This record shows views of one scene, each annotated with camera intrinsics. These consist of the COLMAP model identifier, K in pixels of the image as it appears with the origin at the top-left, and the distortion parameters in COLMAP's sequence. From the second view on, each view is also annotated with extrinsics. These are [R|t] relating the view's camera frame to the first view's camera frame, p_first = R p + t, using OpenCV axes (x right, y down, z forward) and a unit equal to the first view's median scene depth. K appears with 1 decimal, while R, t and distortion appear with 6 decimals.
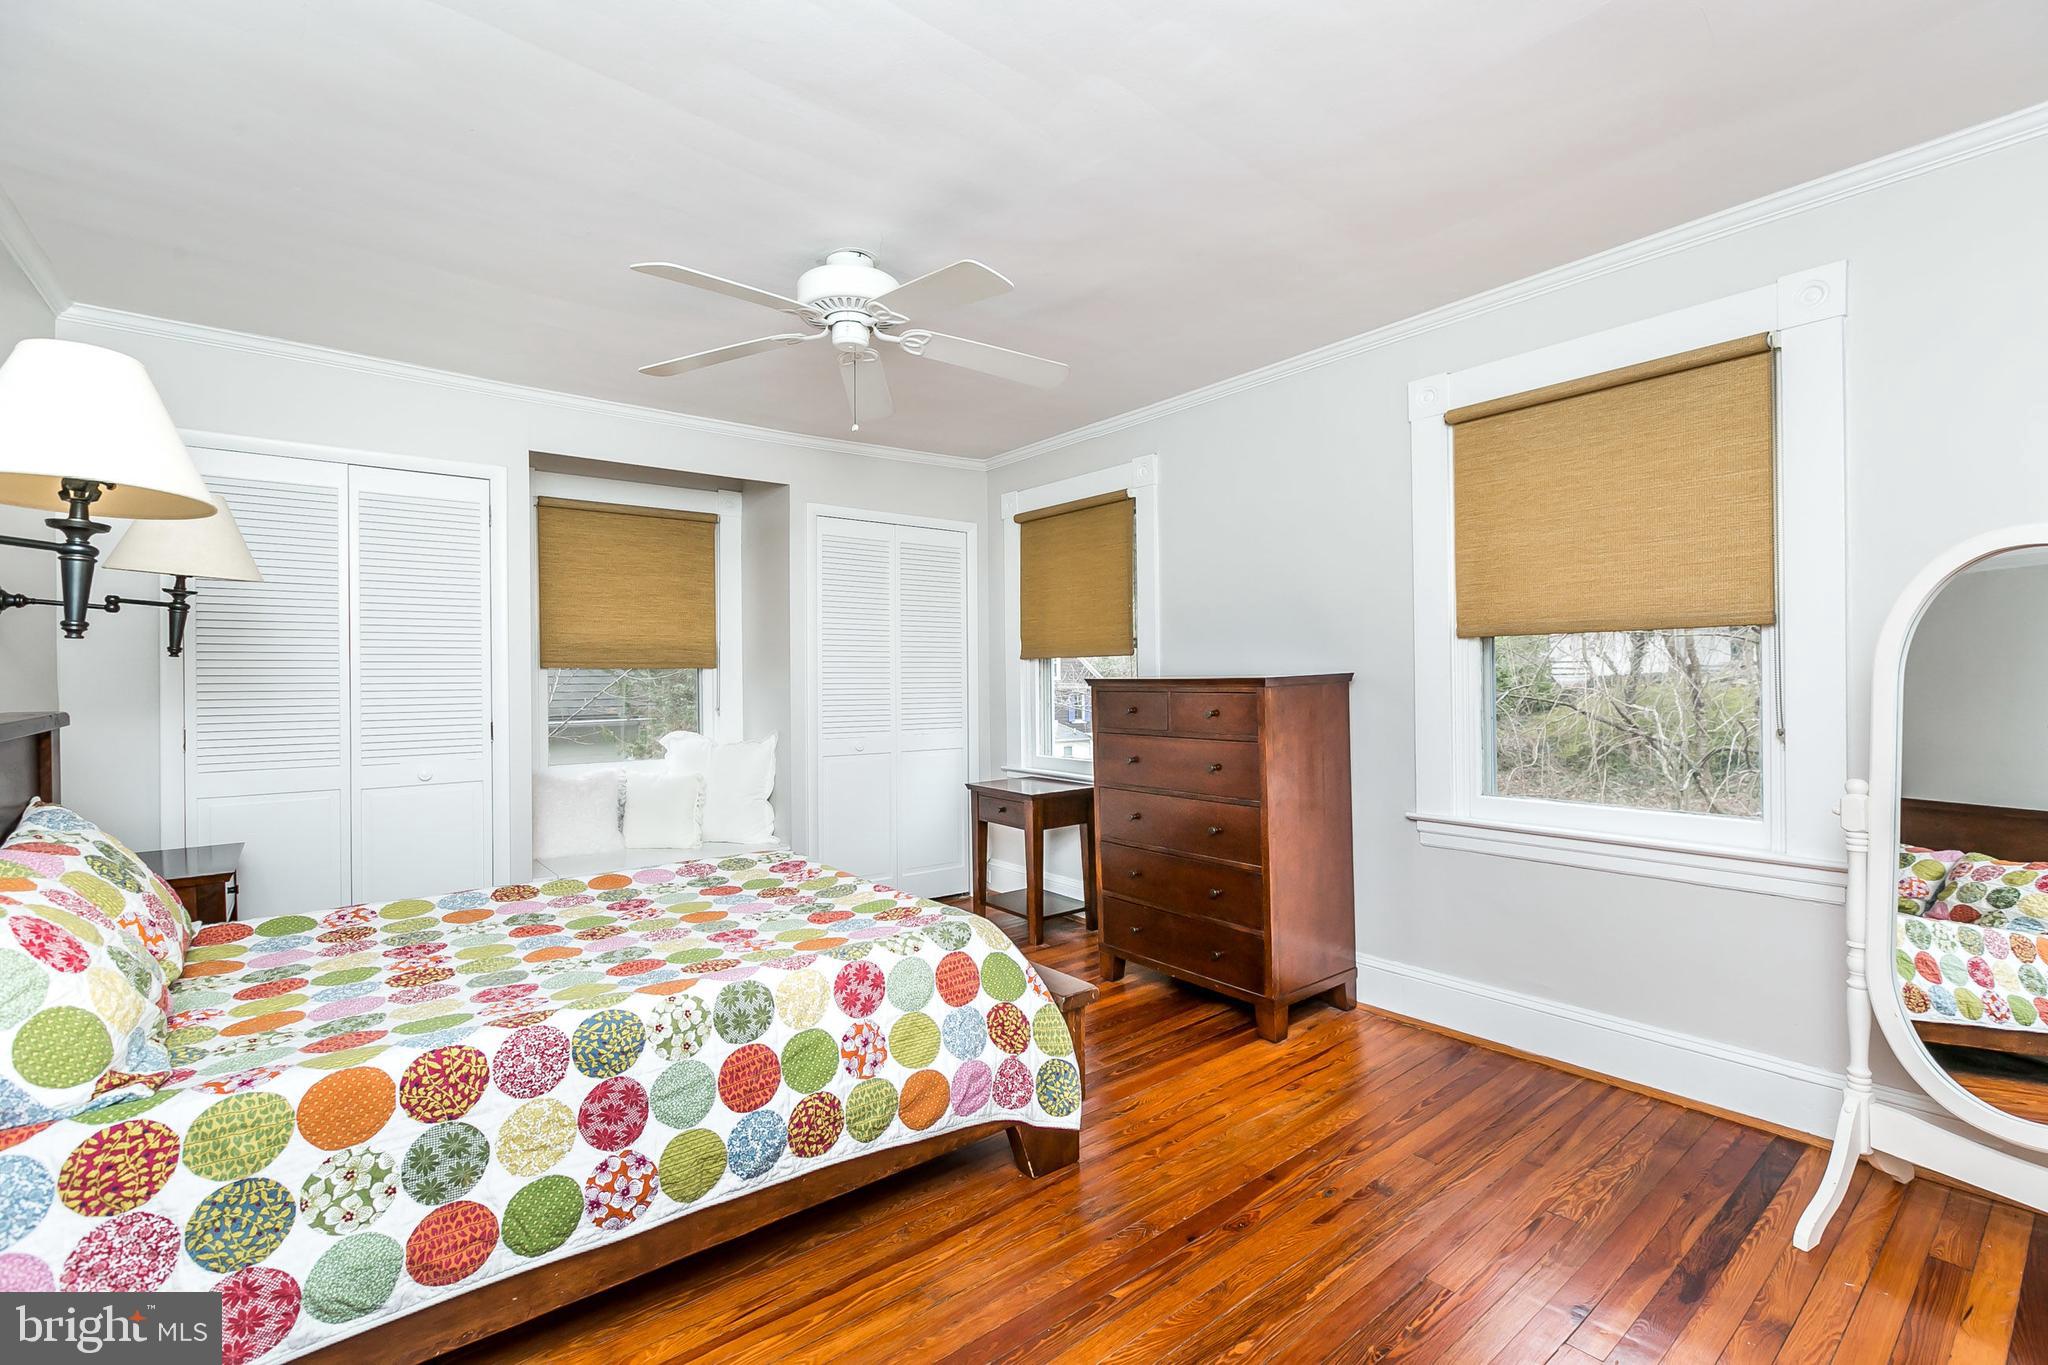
lens RADIAL K [[936.0, 0, 1031.3], [0, 936.0, 654.0], [0, 0, 1]] dist [-0.000551, -0.000170]
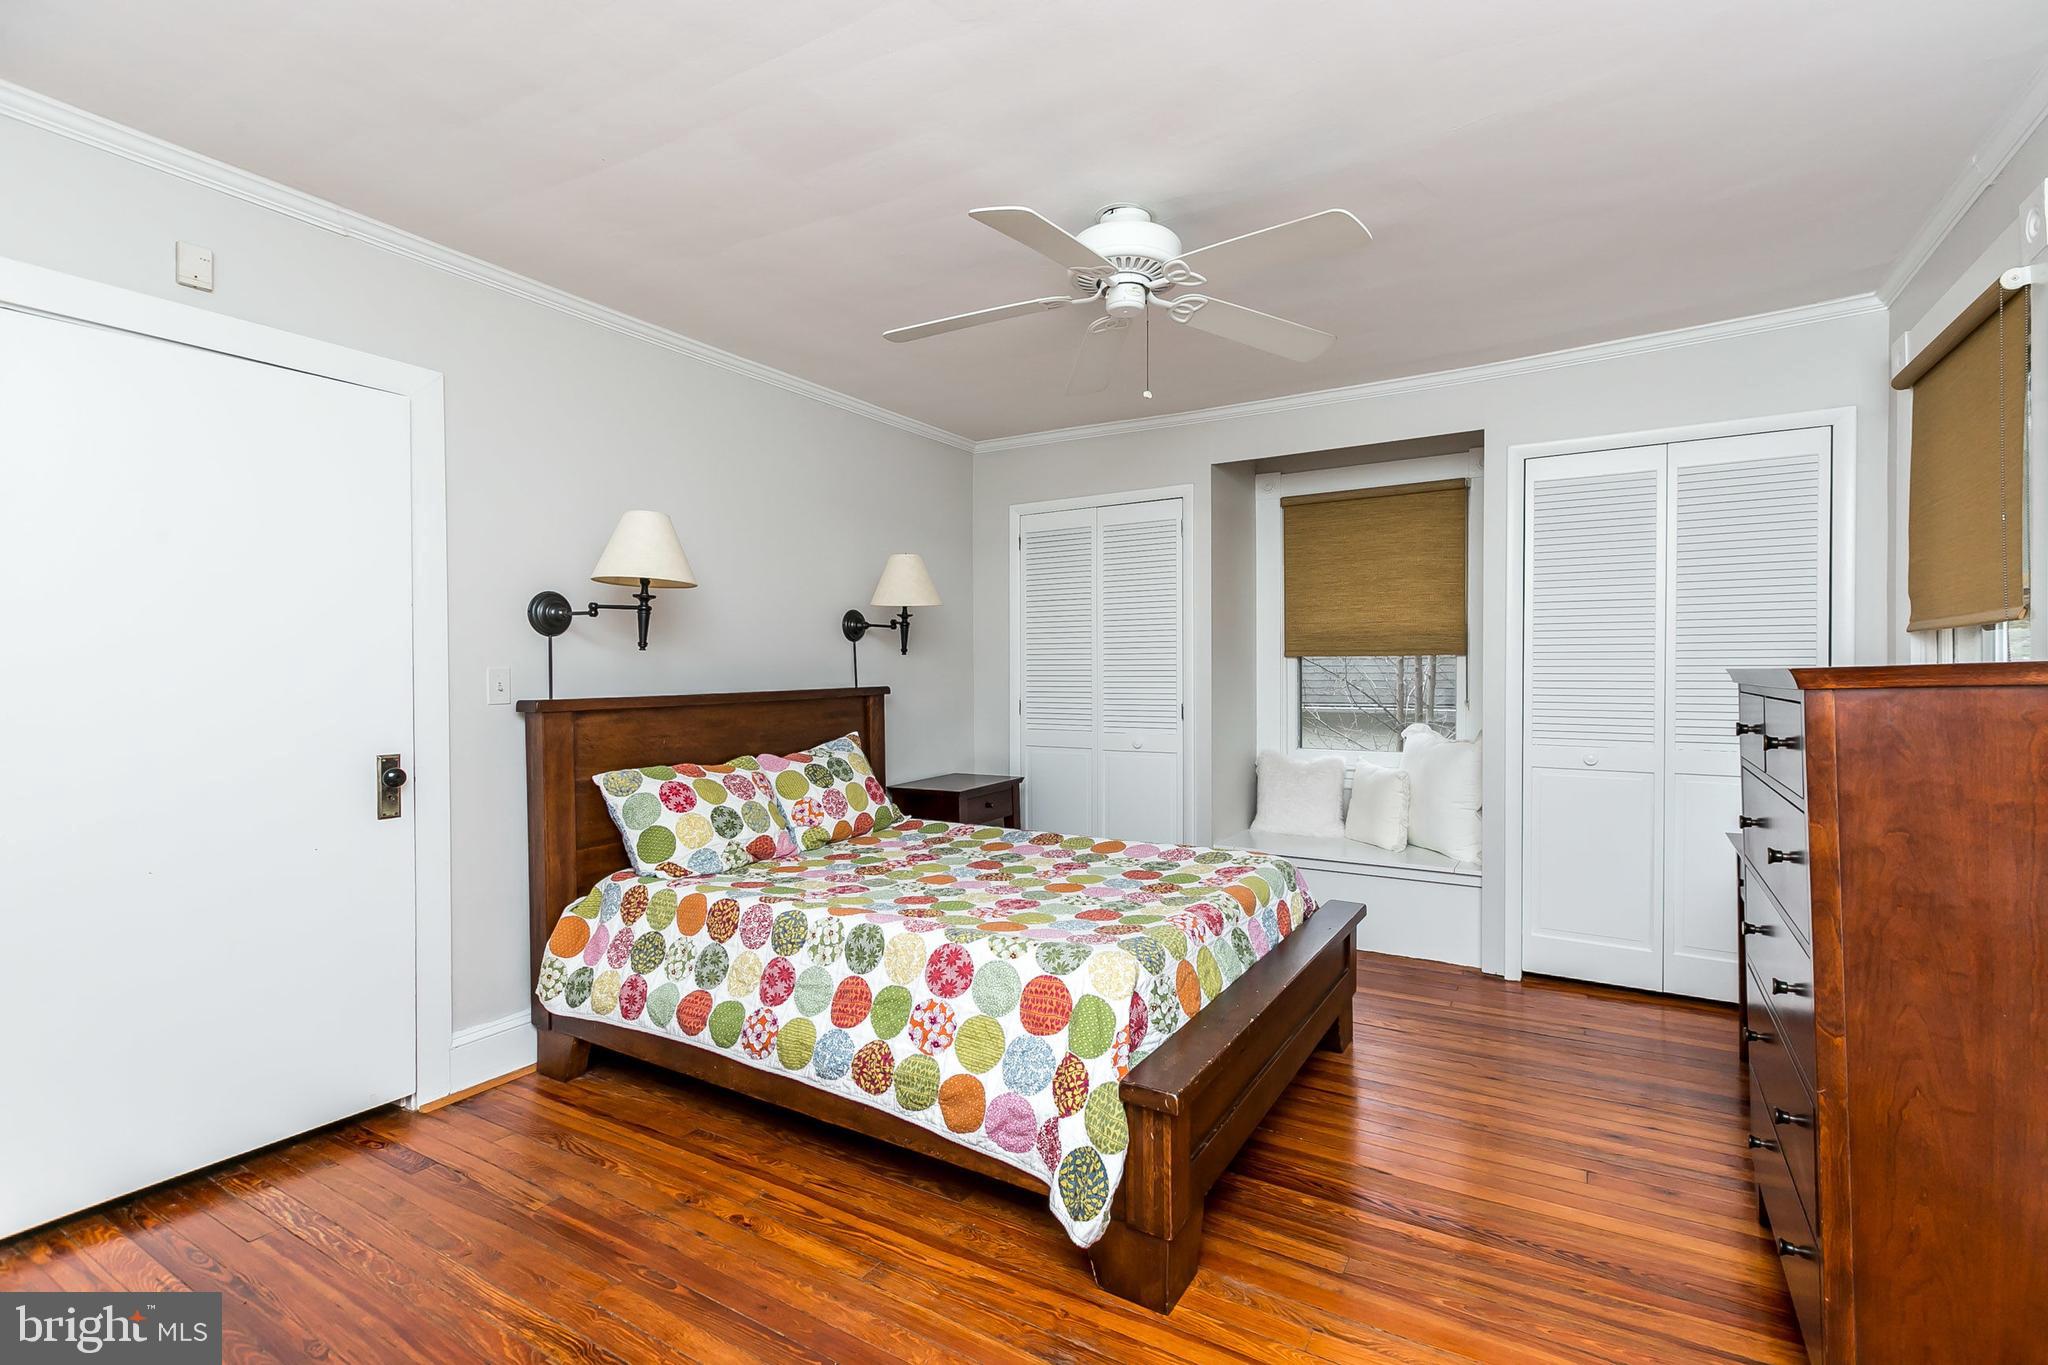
lens RADIAL K [[936.0, 0, 1031.3], [0, 936.0, 654.0], [0, 0, 1]] dist [-0.000551, -0.000170]
pose [[0.322176, -0.010211, -0.946625, 0.858480], [0.027418, 0.999623, -0.001451, 0.011800], [0.946283, -0.025487, 0.322334, 0.786414]]
